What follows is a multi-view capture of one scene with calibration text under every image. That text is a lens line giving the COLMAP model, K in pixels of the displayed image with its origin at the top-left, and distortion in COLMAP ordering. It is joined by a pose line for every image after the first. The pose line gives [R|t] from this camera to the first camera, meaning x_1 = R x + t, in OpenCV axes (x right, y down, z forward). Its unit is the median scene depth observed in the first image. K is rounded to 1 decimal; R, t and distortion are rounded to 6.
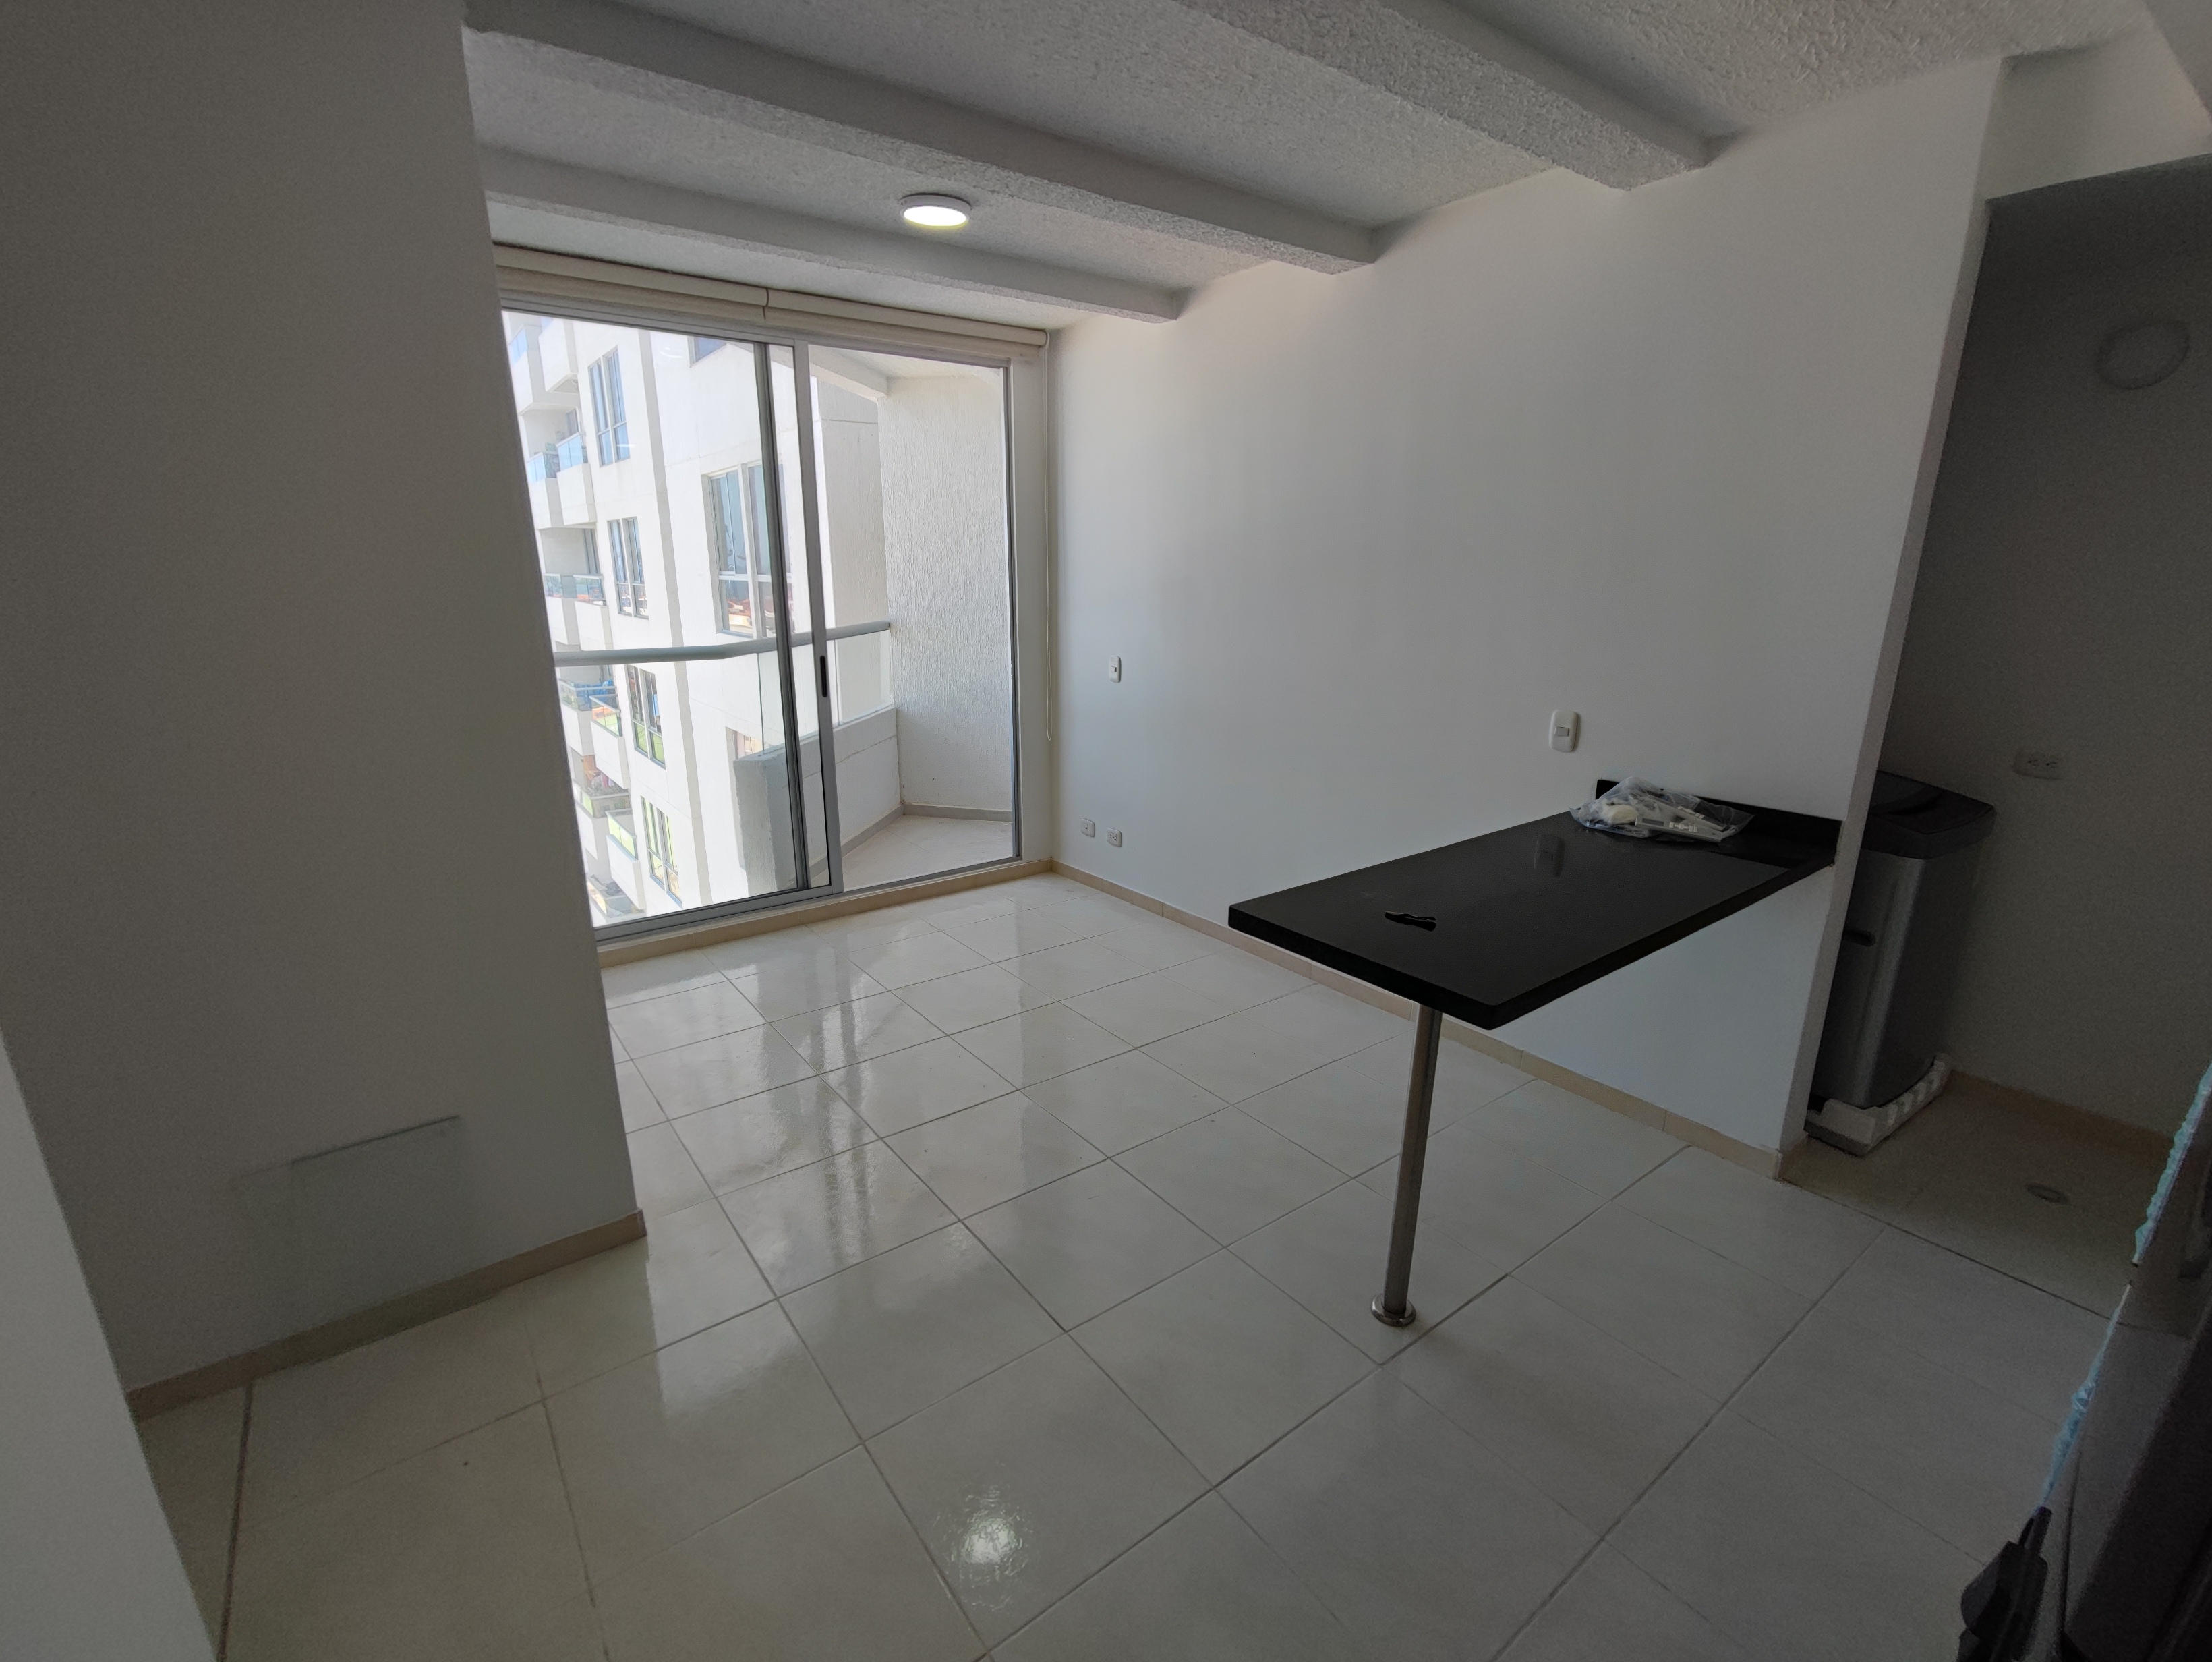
lens RADIAL K [[1025.6, 0, 1100.7], [0, 1025.6, 779.8], [0, 0, 1]] dist [-0.017078, 0.000318]
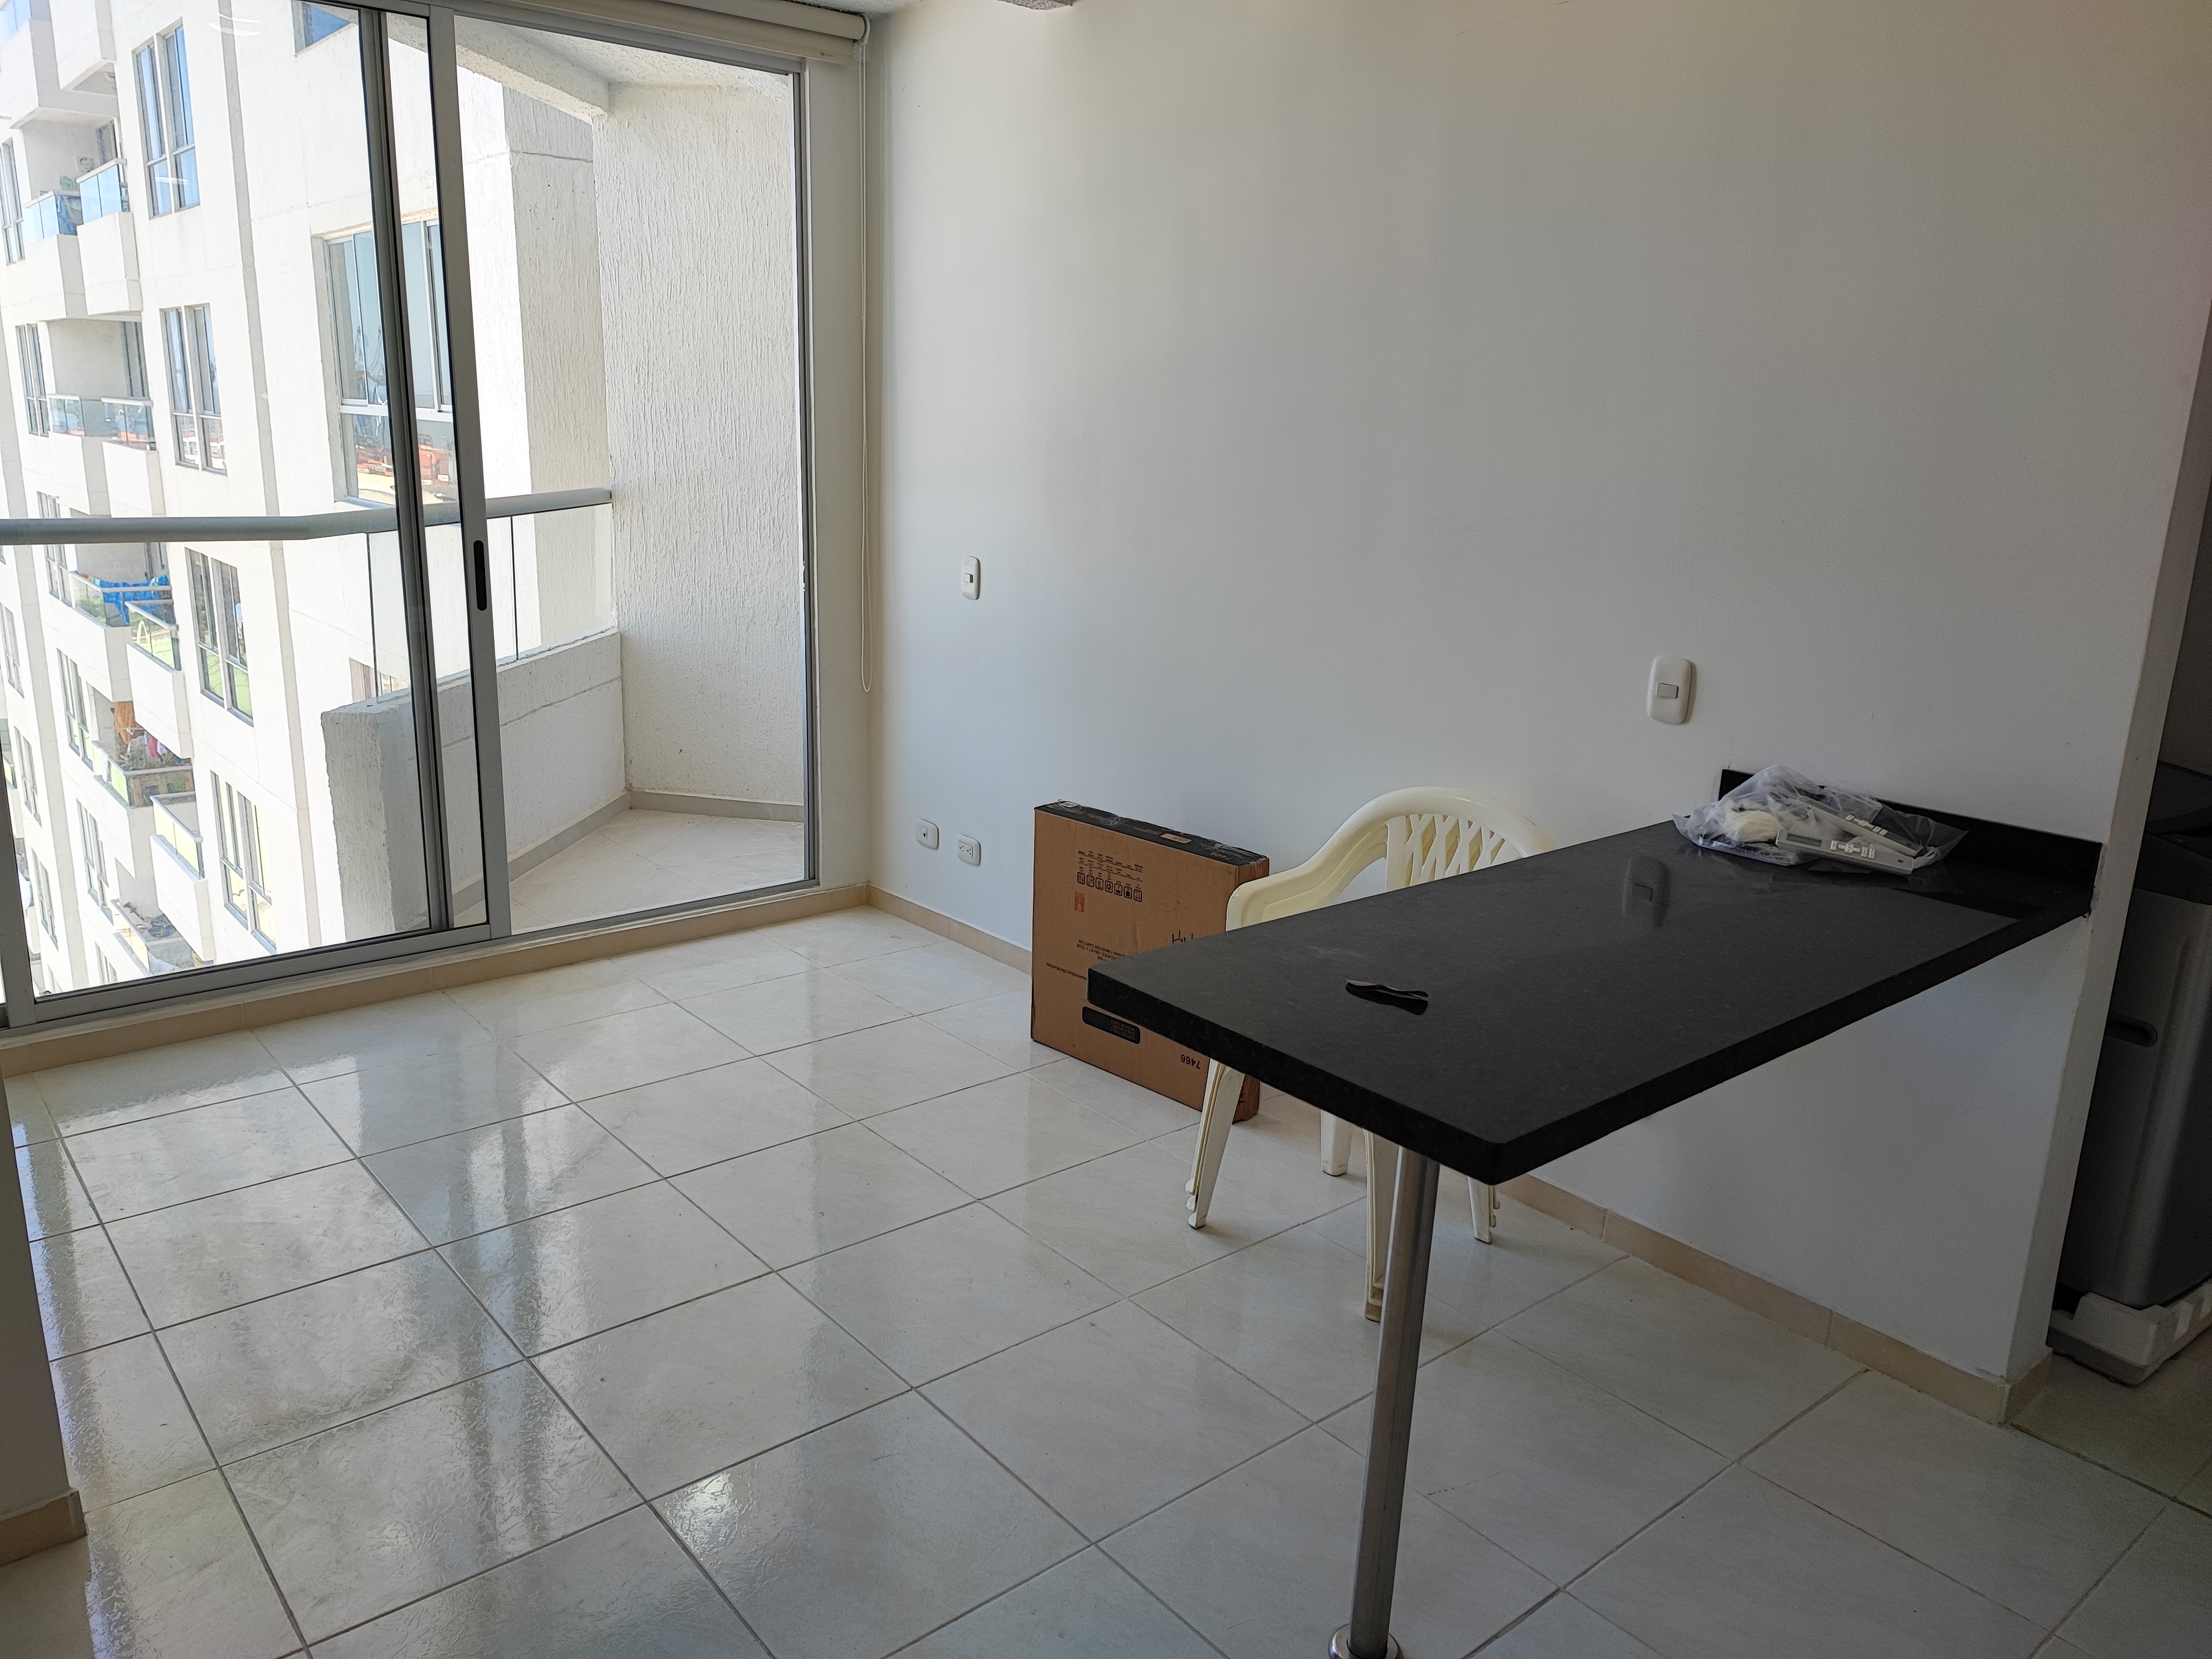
lens RADIAL K [[1627.3, 0, 1096.0], [0, 1627.3, 740.5], [0, 0, 1]] dist [0.070873, -0.093604]
pose [[0.997918, 0.018603, 0.061751, 0.029638], [-0.017913, 0.999771, -0.011705, 0.000369], [-0.061955, 0.010574, 0.998023, 0.020302]]
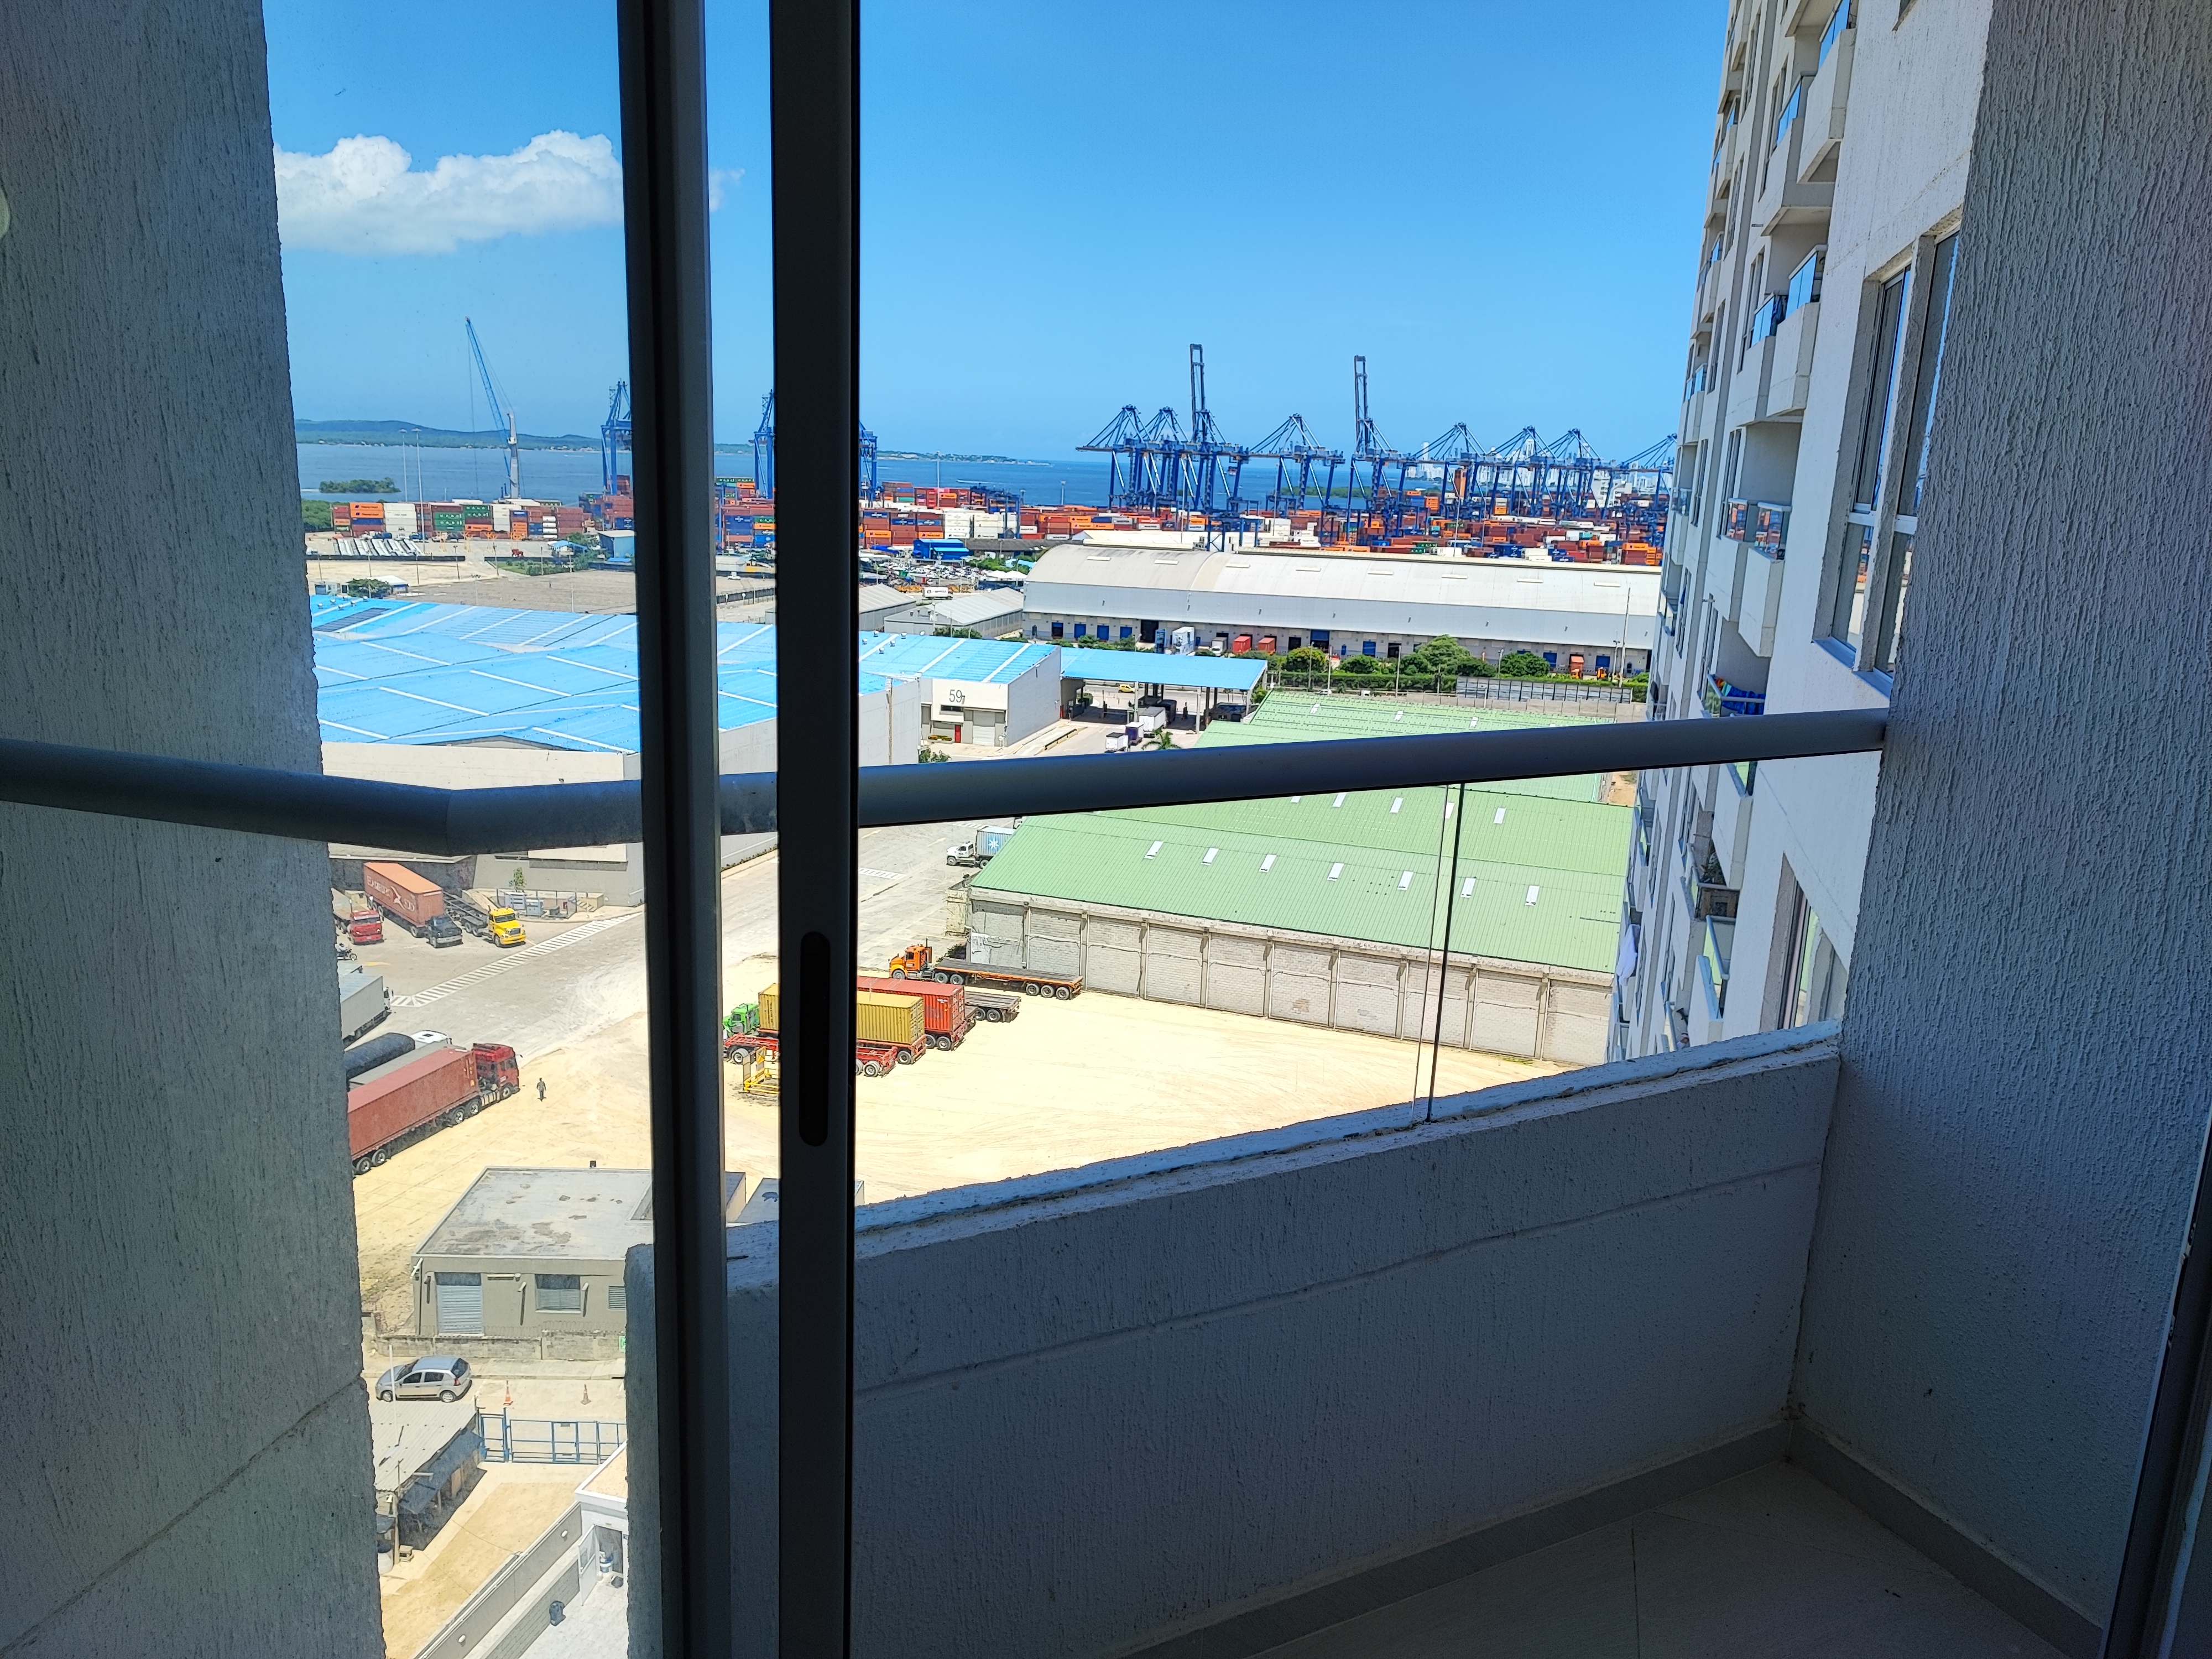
lens RADIAL K [[1578.7, 0, 1106.0], [0, 1578.7, 829.5], [0, 0, 1]] dist [0.000419, -0.000629]
pose [[0.590996, 0.223114, -0.775206, -0.030377], [-0.223934, 0.968596, 0.108053, -0.163527], [0.774969, 0.109736, 0.622399, 0.810019]]
